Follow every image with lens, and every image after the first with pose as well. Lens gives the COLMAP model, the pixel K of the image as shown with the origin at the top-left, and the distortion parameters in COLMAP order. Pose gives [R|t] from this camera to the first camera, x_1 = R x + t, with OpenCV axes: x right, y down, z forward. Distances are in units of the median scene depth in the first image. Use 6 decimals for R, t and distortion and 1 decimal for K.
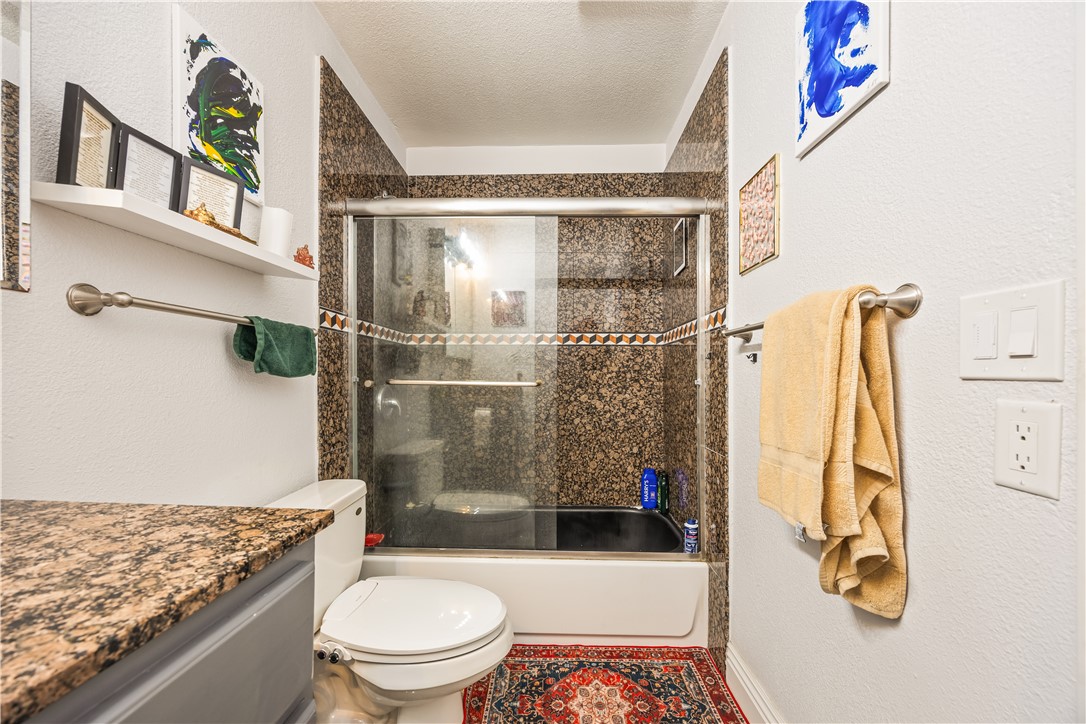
lens RADIAL K [[415.2, 0, 547.8], [0, 415.2, 369.2], [0, 0, 1]] dist [-0.001279, -0.000481]
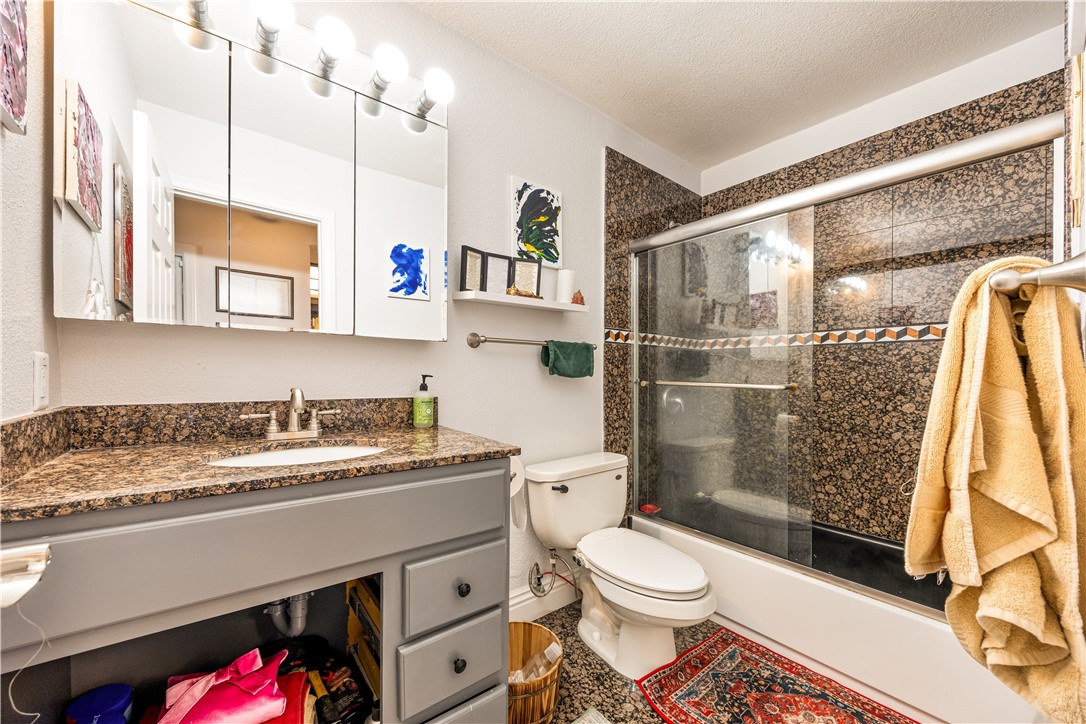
lens RADIAL K [[415.2, 0, 547.8], [0, 415.2, 369.2], [0, 0, 1]] dist [-0.001279, -0.000481]
pose [[0.652544, -0.007079, -0.757718, 0.357071], [0.003461, 0.999974, -0.006363, -0.002066], [0.757743, 0.001530, 0.652551, -0.050460]]
